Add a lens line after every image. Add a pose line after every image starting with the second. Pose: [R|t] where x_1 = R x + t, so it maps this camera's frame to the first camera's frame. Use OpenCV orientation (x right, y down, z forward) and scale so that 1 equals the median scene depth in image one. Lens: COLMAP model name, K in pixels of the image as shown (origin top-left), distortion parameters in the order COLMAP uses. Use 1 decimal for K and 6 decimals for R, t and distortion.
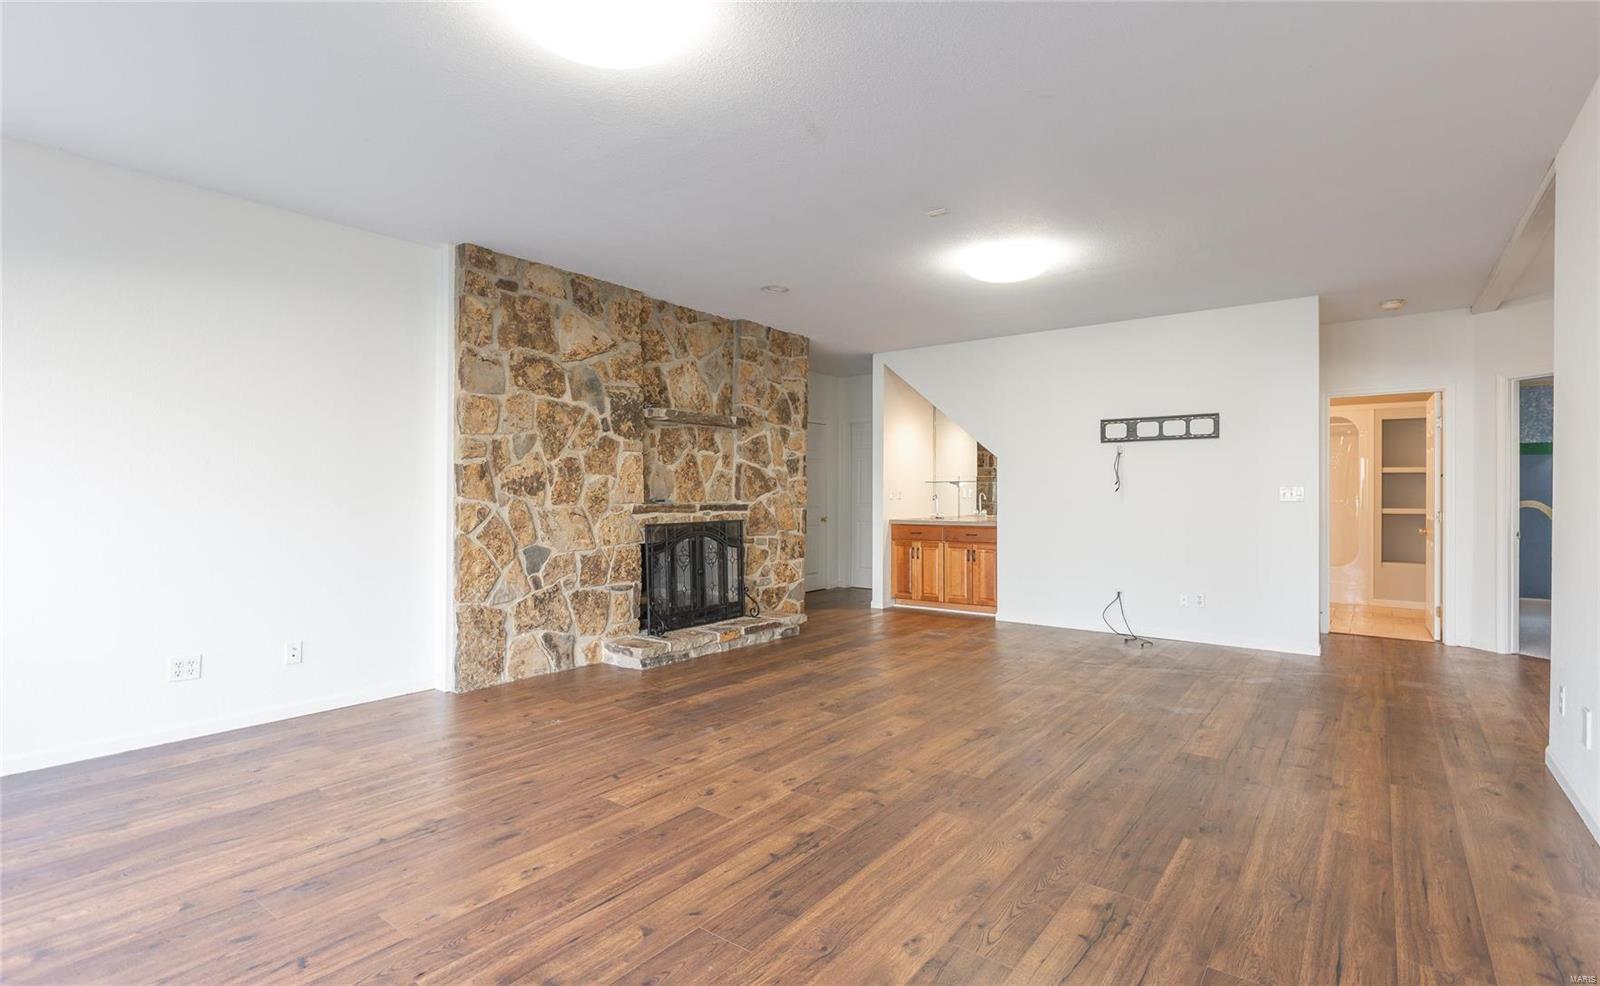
lens RADIAL K [[771.5, 0, 800.0], [0, 771.5, 493.0], [0, 0, 1]] dist [0.000683, 0.000192]
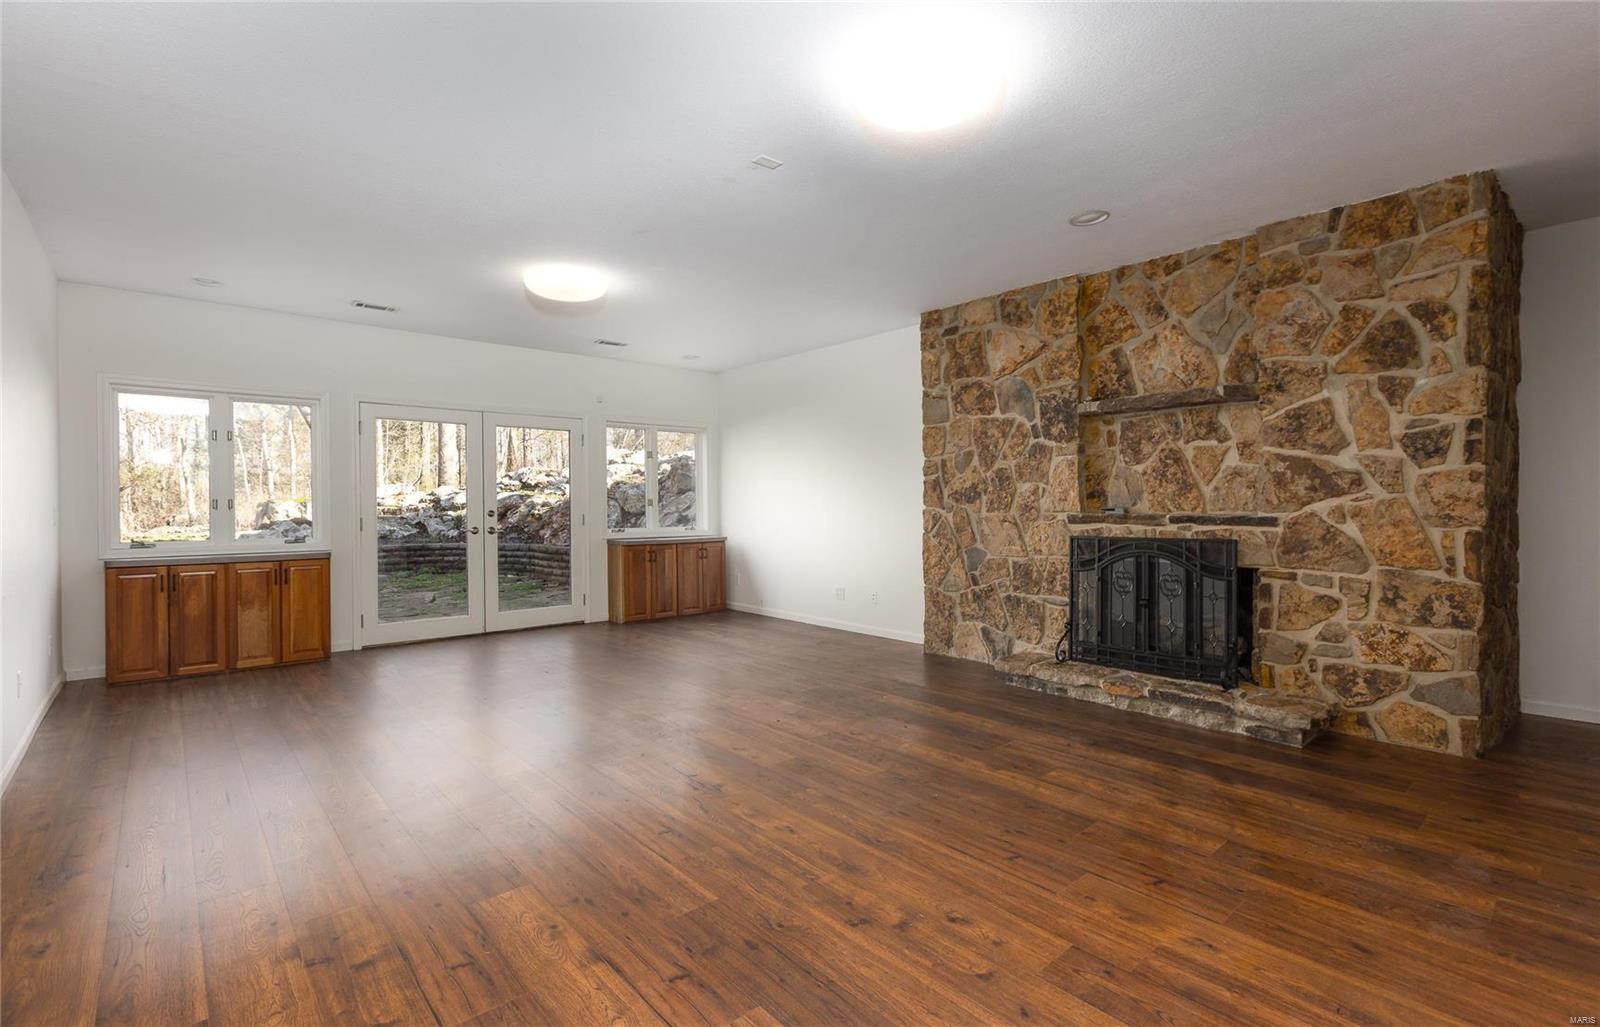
lens RADIAL K [[700.7, 0, 800.0], [0, 700.7, 513.5], [0, 0, 1]] dist [-0.001660, -0.000044]
pose [[-0.189625, 0.011854, -0.981785, 0.677426], [0.004787, 0.999926, 0.011149, 0.004423], [0.981845, -0.002585, -0.189668, 0.874970]]
